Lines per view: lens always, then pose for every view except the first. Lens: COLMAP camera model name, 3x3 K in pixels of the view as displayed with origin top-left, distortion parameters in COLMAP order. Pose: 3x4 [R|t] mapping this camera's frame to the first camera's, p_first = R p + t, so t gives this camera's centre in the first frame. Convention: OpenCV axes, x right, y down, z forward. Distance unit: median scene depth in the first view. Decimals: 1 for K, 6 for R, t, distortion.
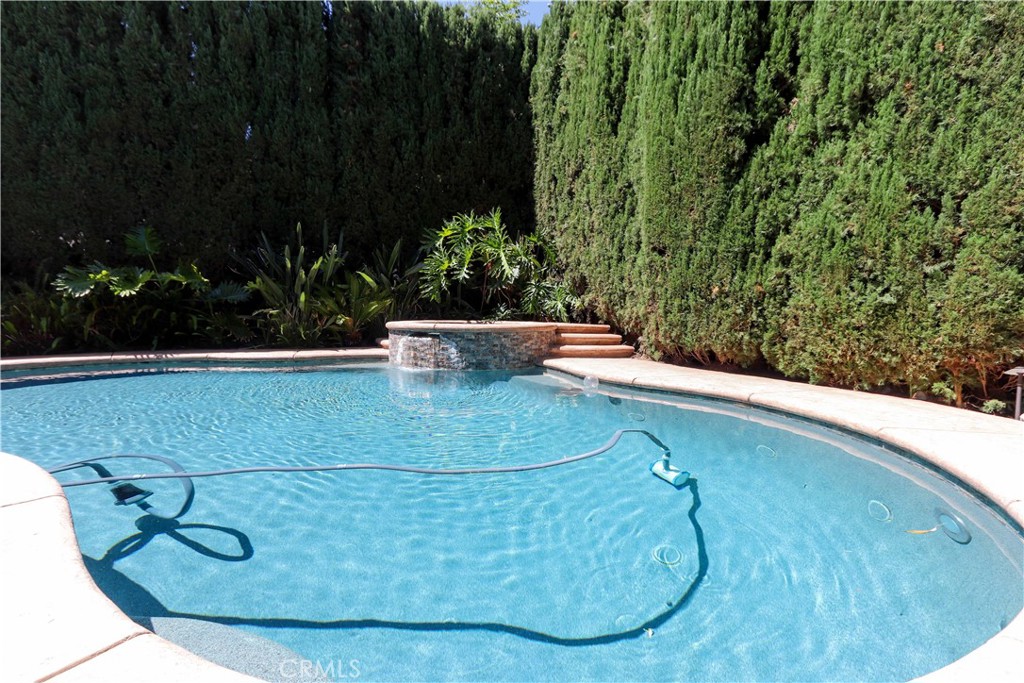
lens RADIAL K [[472.6, 0, 509.8], [0, 472.6, 348.7], [0, 0, 1]] dist [-0.001811, 0.003253]
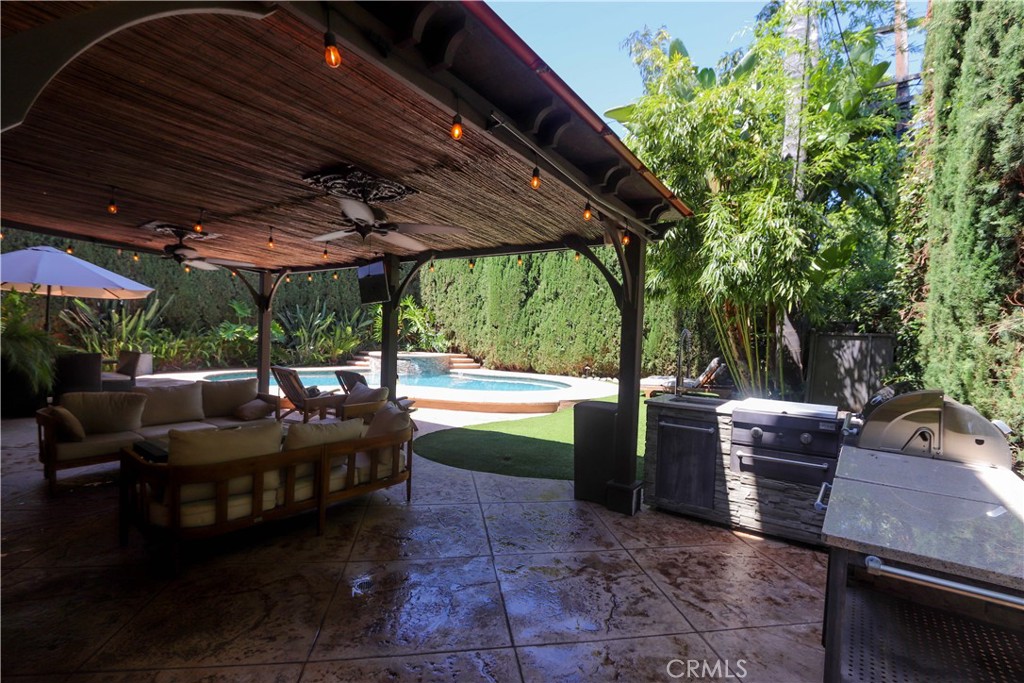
lens RADIAL K [[472.6, 0, 511.5], [0, 472.6, 343.1], [0, 0, 1]] dist [-0.001811, 0.003253]
pose [[0.873743, 0.014118, 0.486183, -1.012274], [0.015864, 0.998220, -0.057496, 0.039722], [-0.486130, 0.057949, 0.871963, -1.525341]]
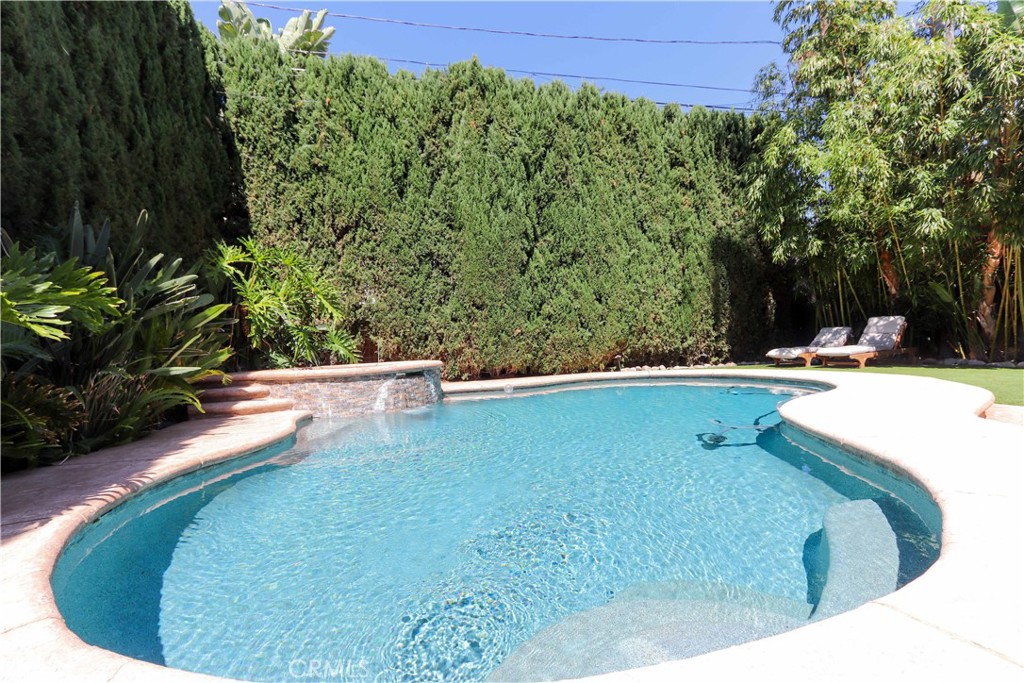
lens RADIAL K [[472.6, 0, 512.4], [0, 472.6, 340.3], [0, 0, 1]] dist [-0.001811, 0.003253]
pose [[0.172836, -0.012969, 0.984865, -1.367238], [0.132608, 0.991116, -0.010220, -0.077278], [-0.975983, 0.132367, 0.173020, 0.736657]]
